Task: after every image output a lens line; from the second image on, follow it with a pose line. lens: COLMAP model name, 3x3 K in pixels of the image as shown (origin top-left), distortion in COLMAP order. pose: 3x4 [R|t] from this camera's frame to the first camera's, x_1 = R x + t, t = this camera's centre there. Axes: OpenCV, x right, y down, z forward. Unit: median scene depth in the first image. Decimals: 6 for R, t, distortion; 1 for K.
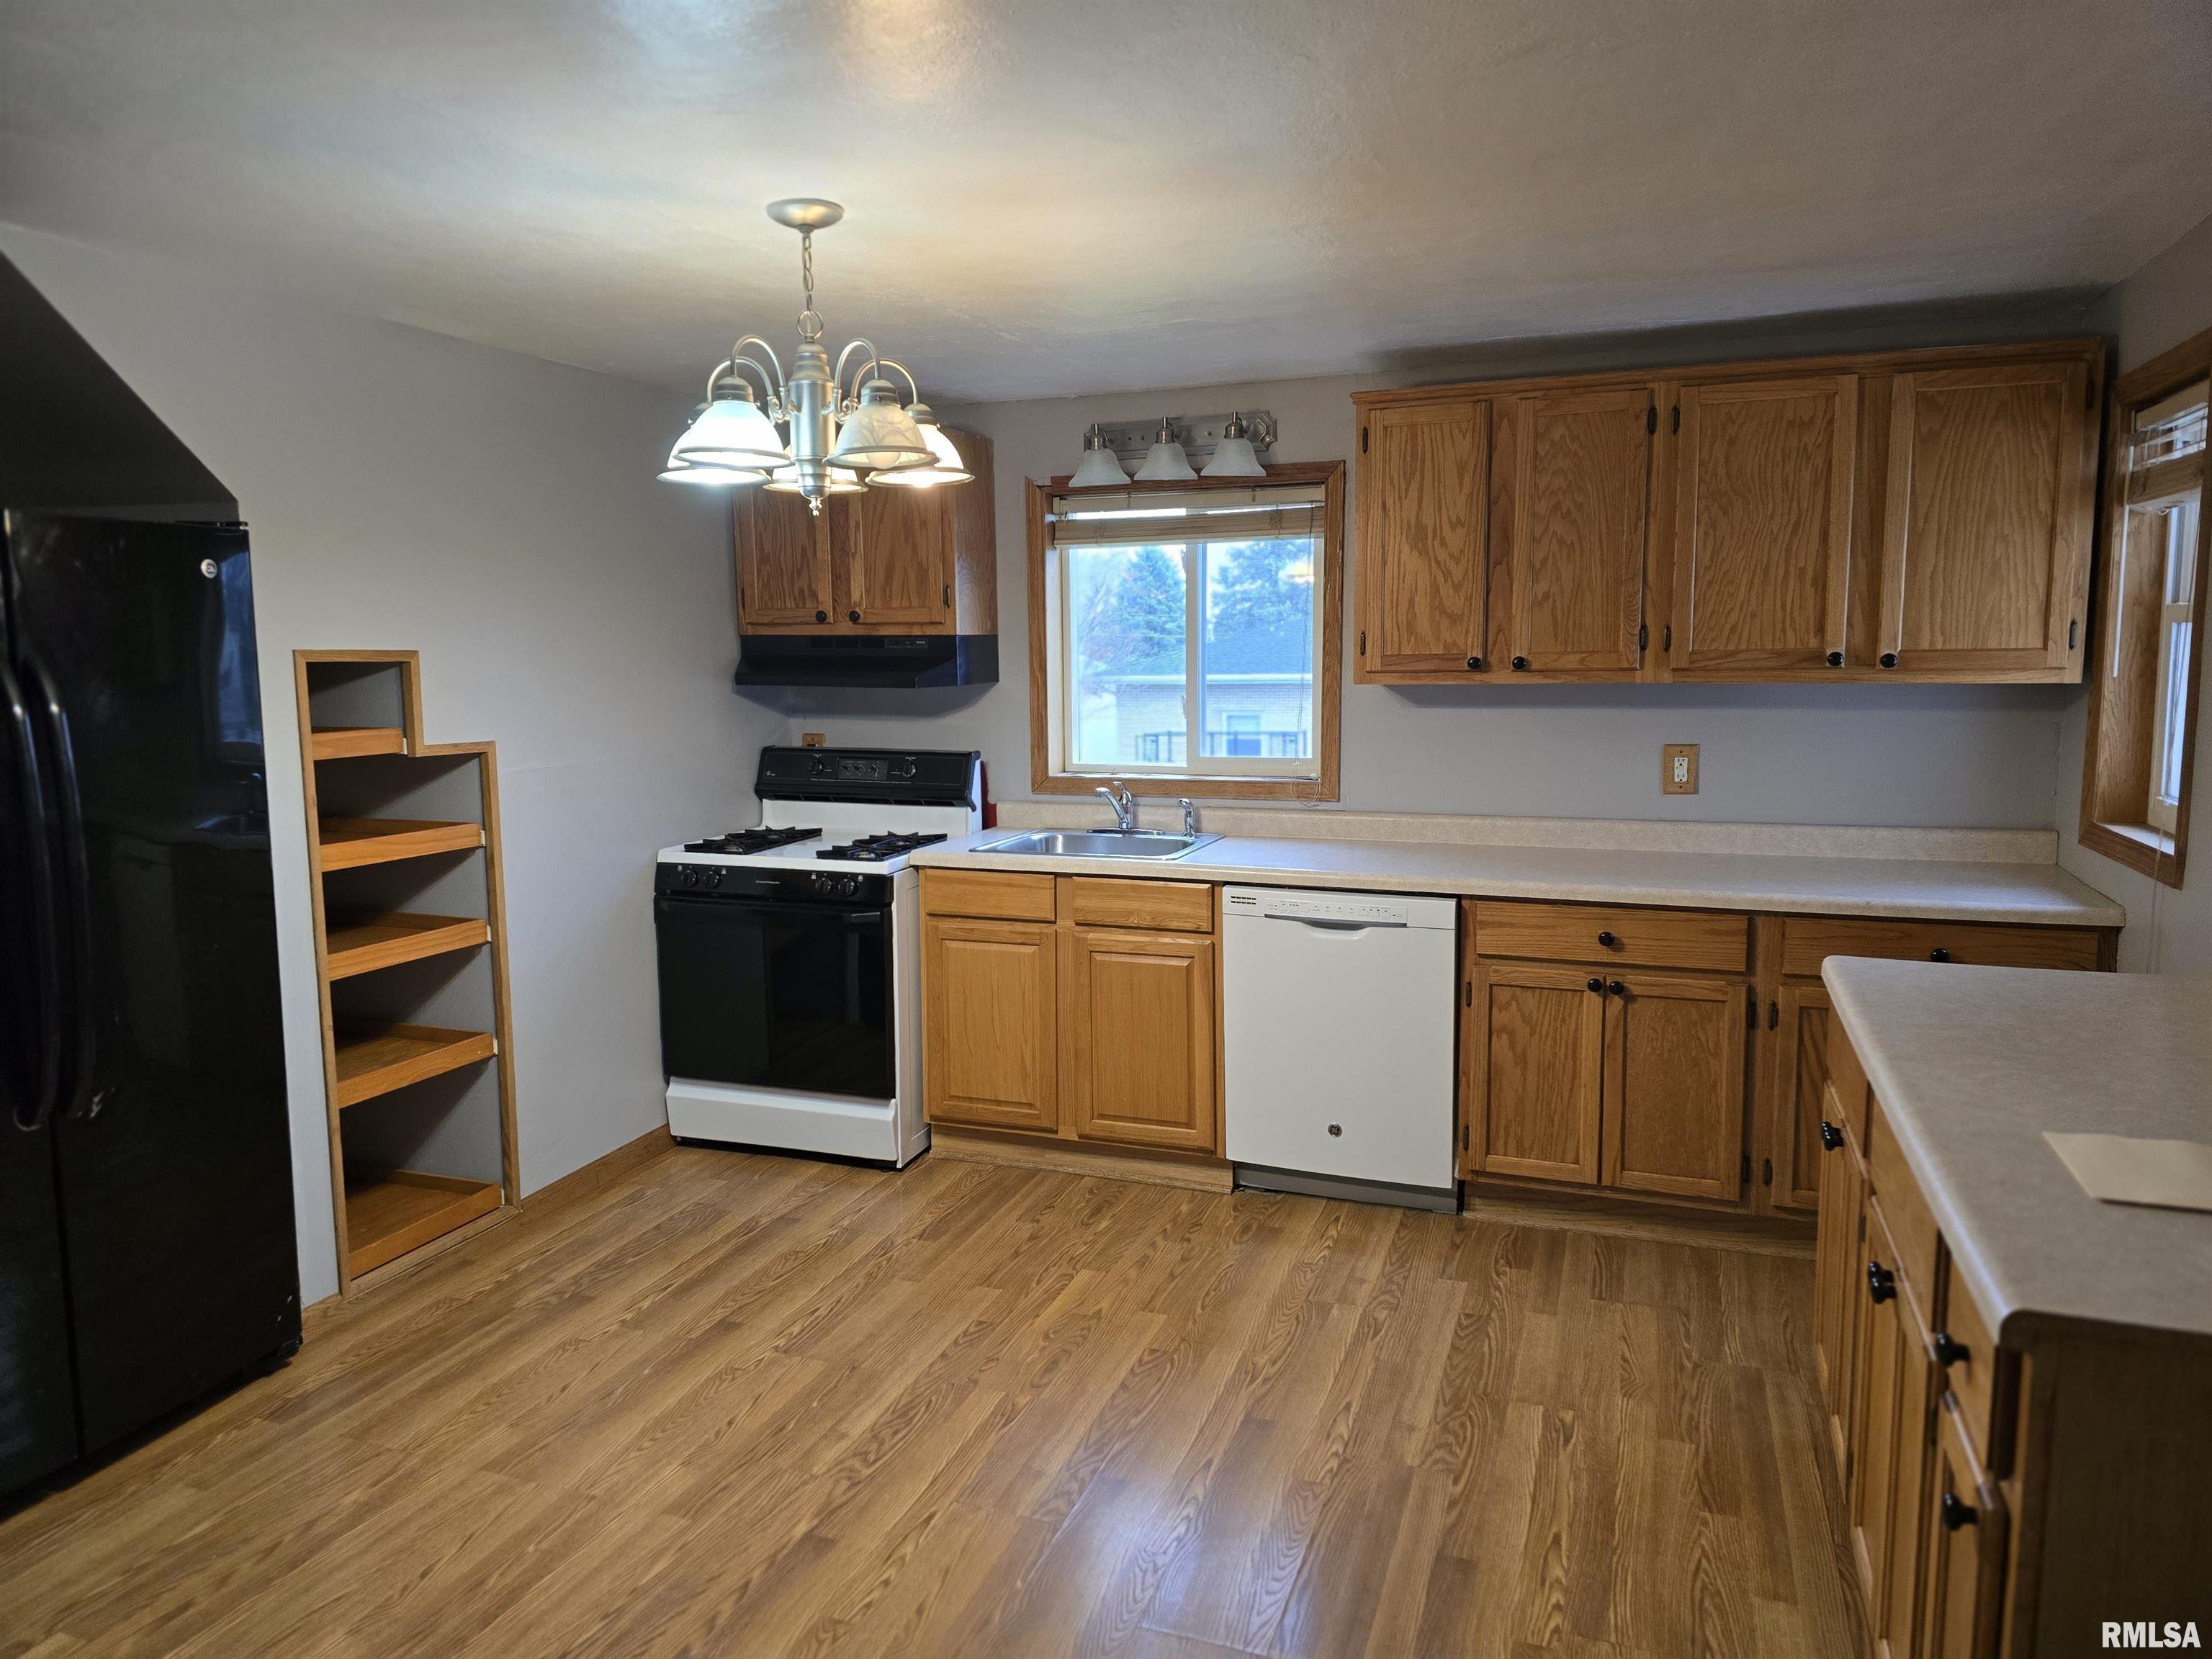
lens RADIAL K [[1476.0, 0, 1121.2], [0, 1476.0, 812.8], [0, 0, 1]] dist [0.085176, -0.075317]
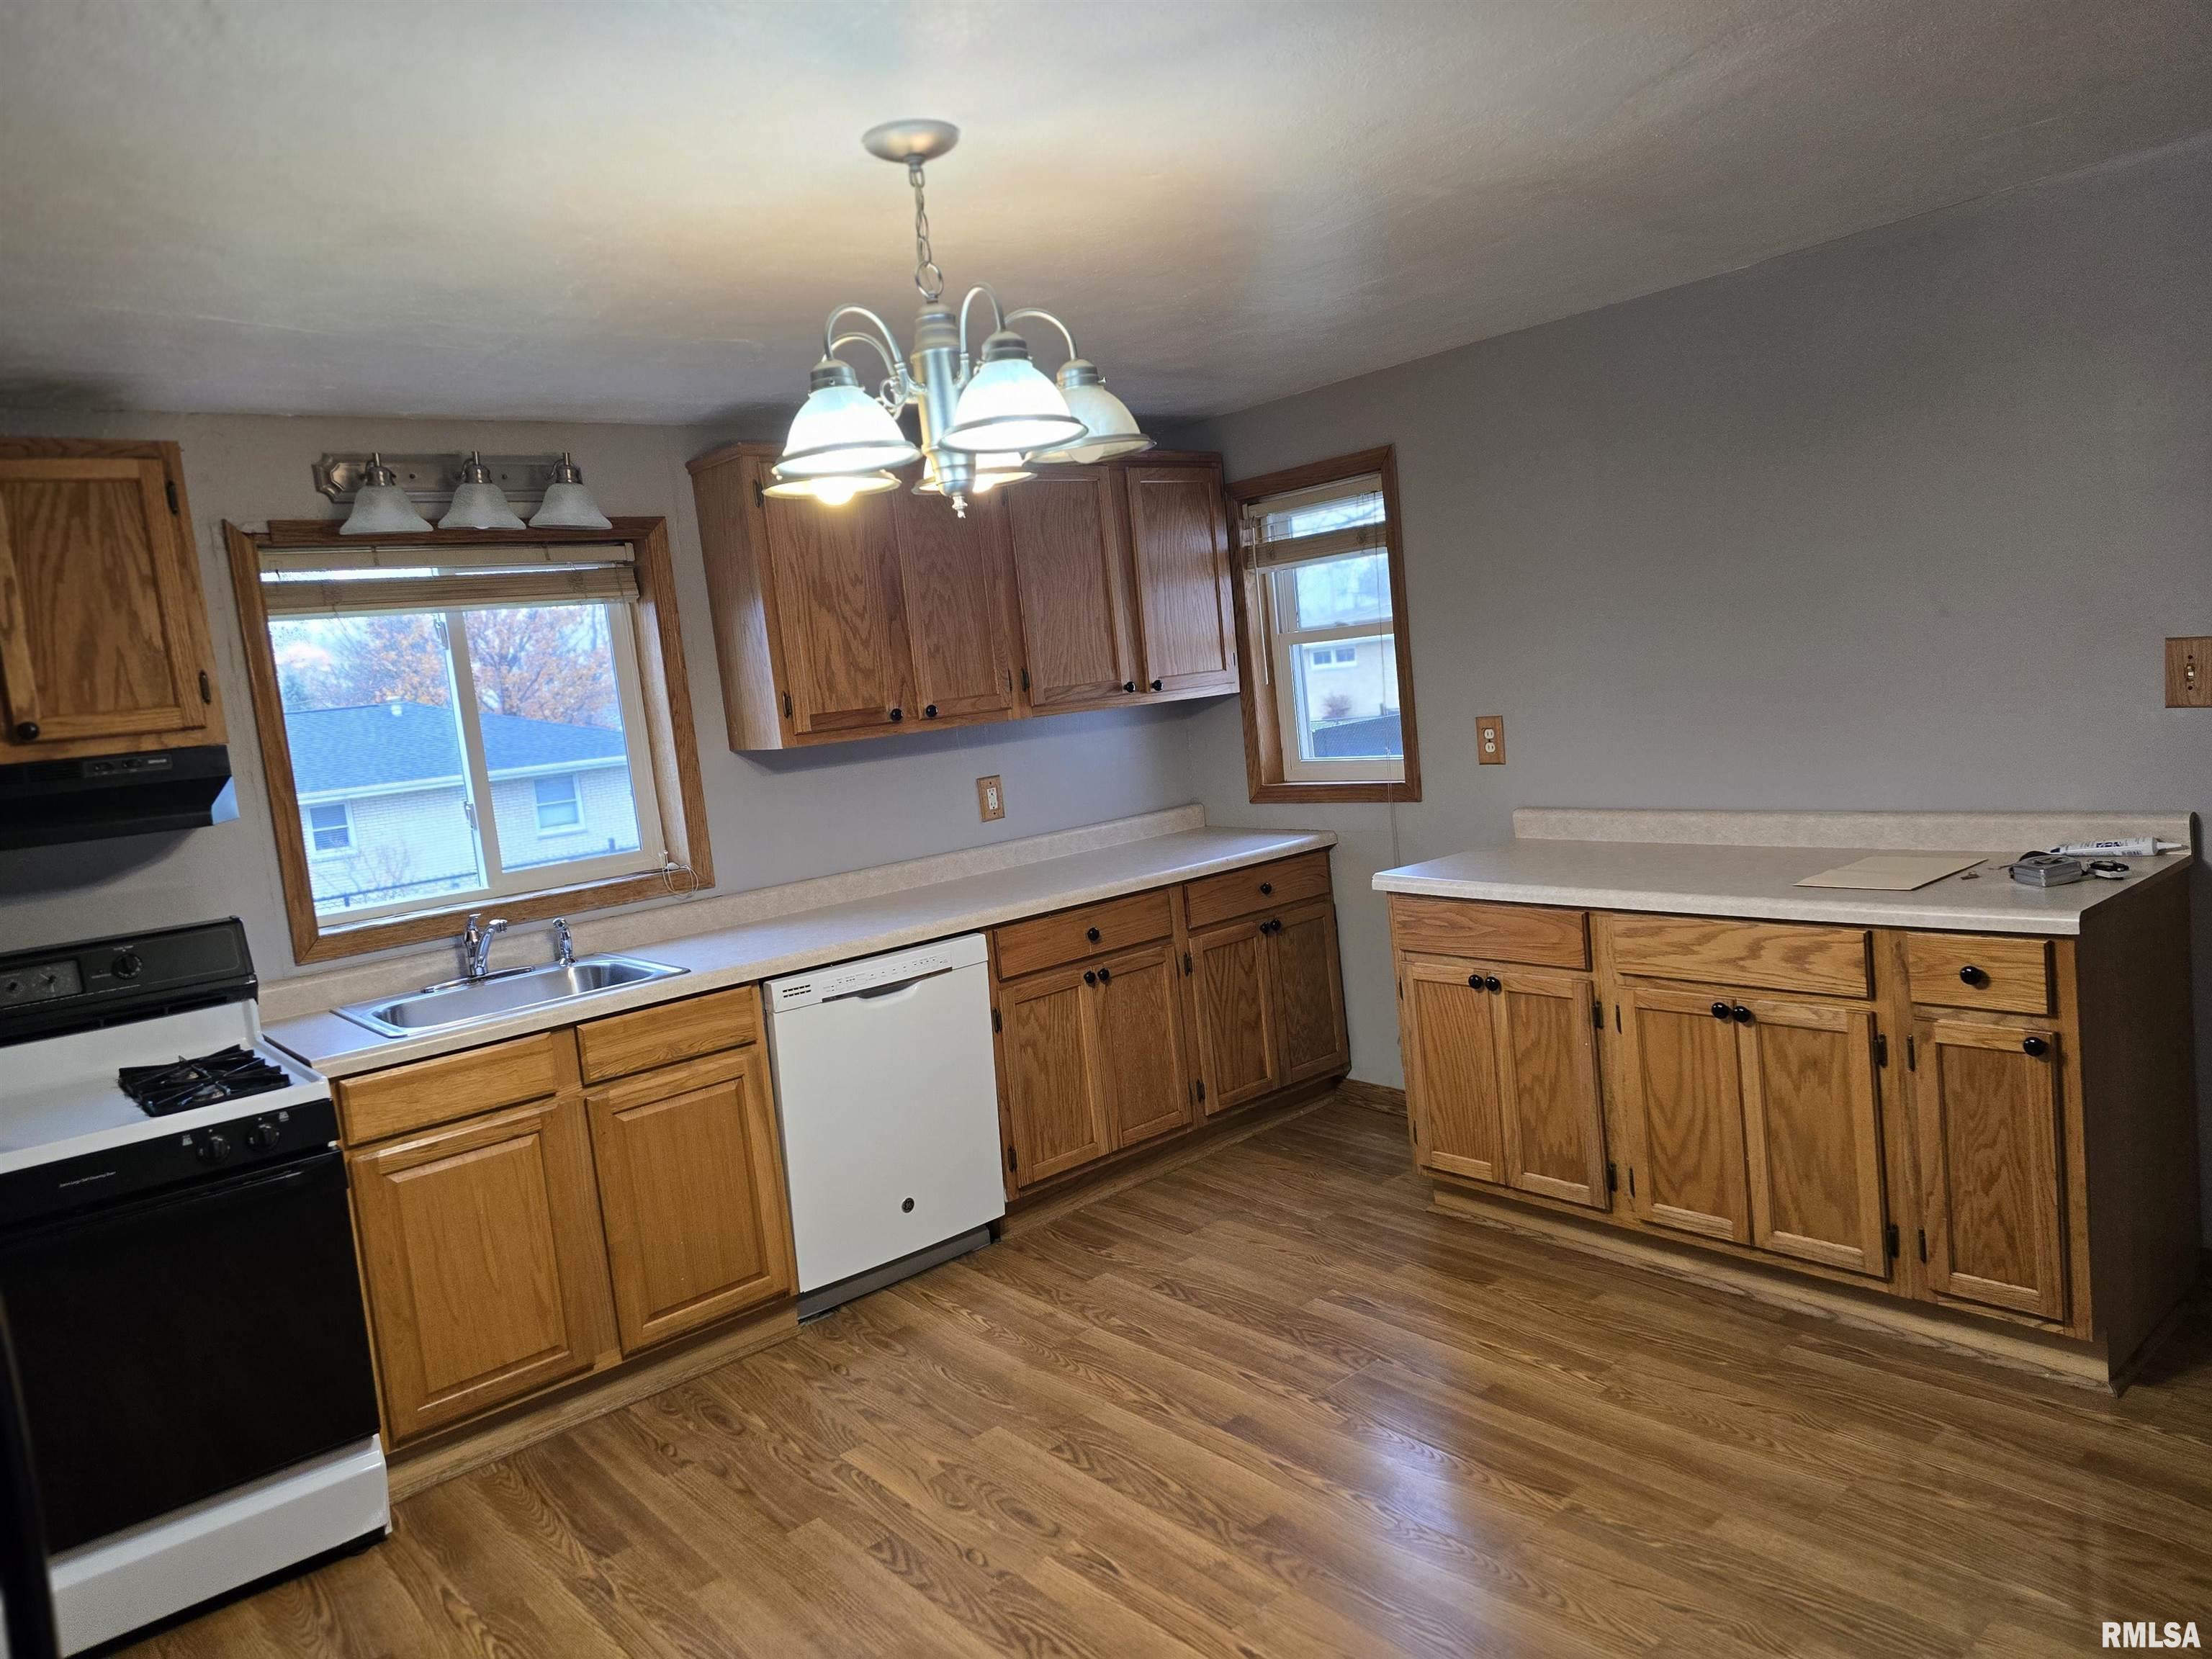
lens RADIAL K [[1476.0, 0, 1092.7], [0, 1476.0, 814.1], [0, 0, 1]] dist [0.085176, -0.075317]
pose [[0.494399, -0.125164, 0.860177, -0.619666], [0.198316, 0.979722, 0.028574, -0.037492], [-0.846310, 0.156460, 0.509195, 0.396076]]
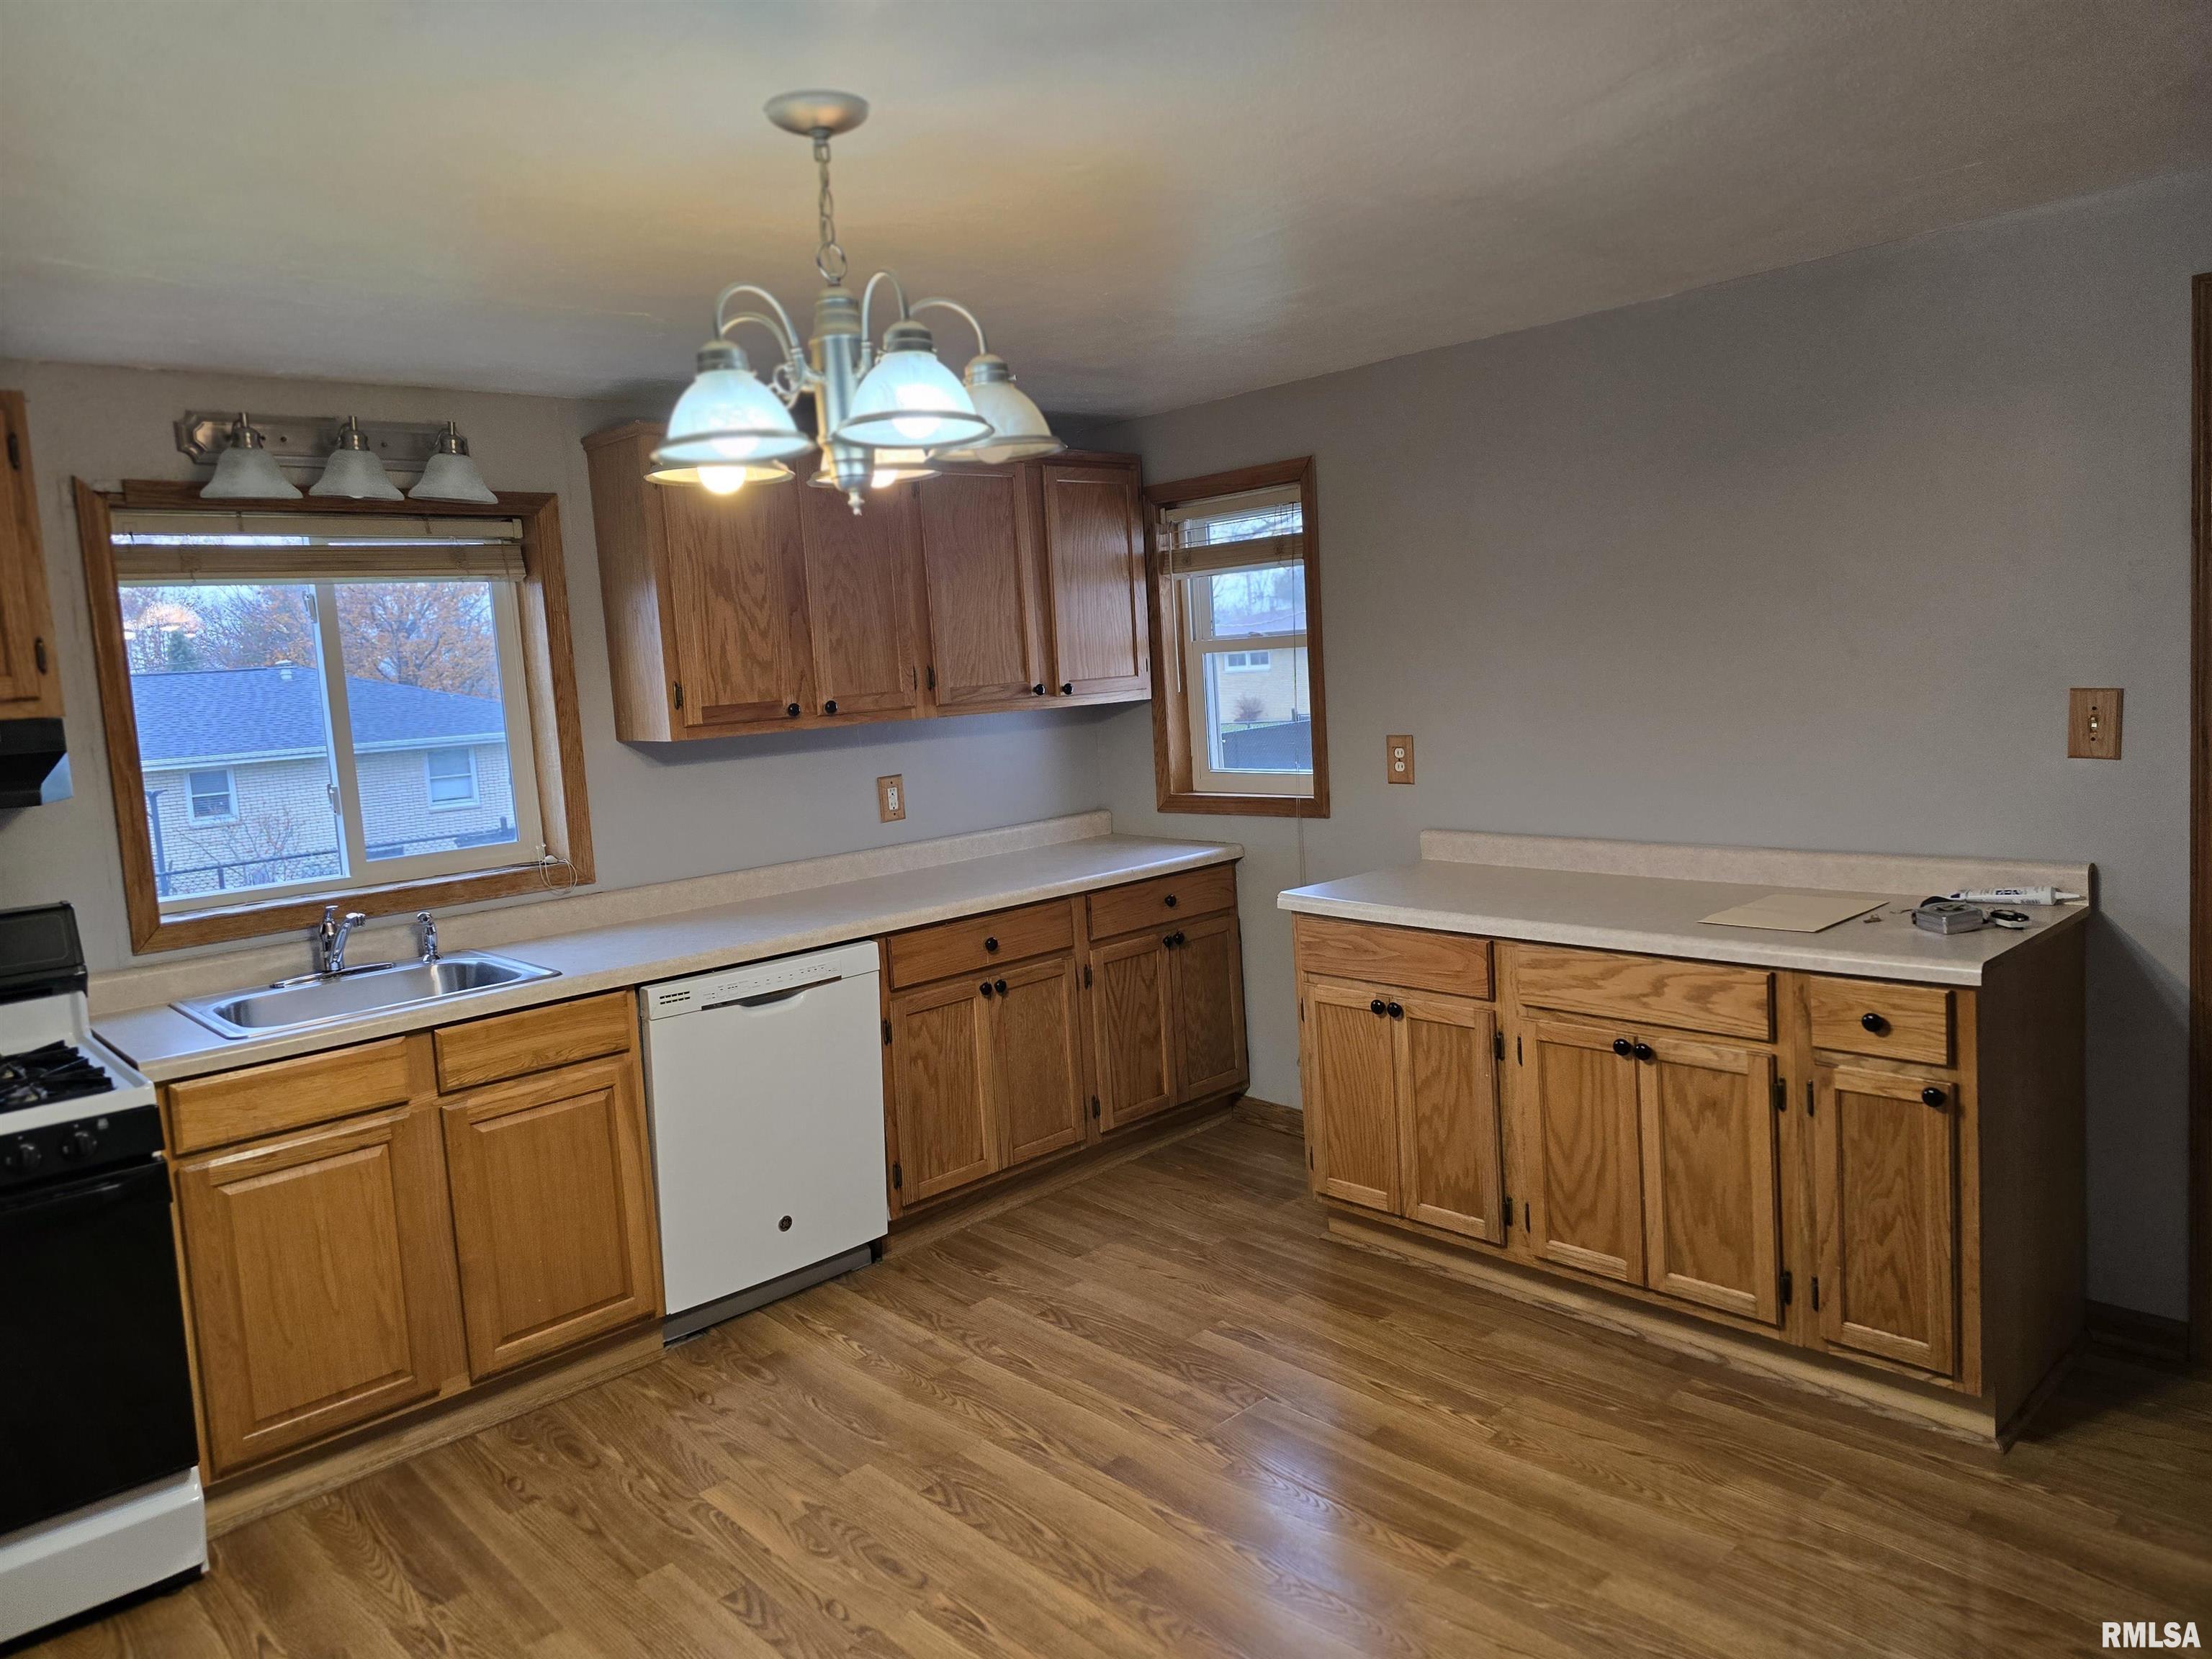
lens RADIAL K [[1476.0, 0, 1079.8], [0, 1476.0, 799.3], [0, 0, 1]] dist [0.085176, -0.075317]
pose [[0.453577, -0.103769, 0.885155, -0.589232], [0.161453, 0.986332, 0.032897, -0.046303], [-0.876471, 0.127989, 0.464131, 0.404829]]
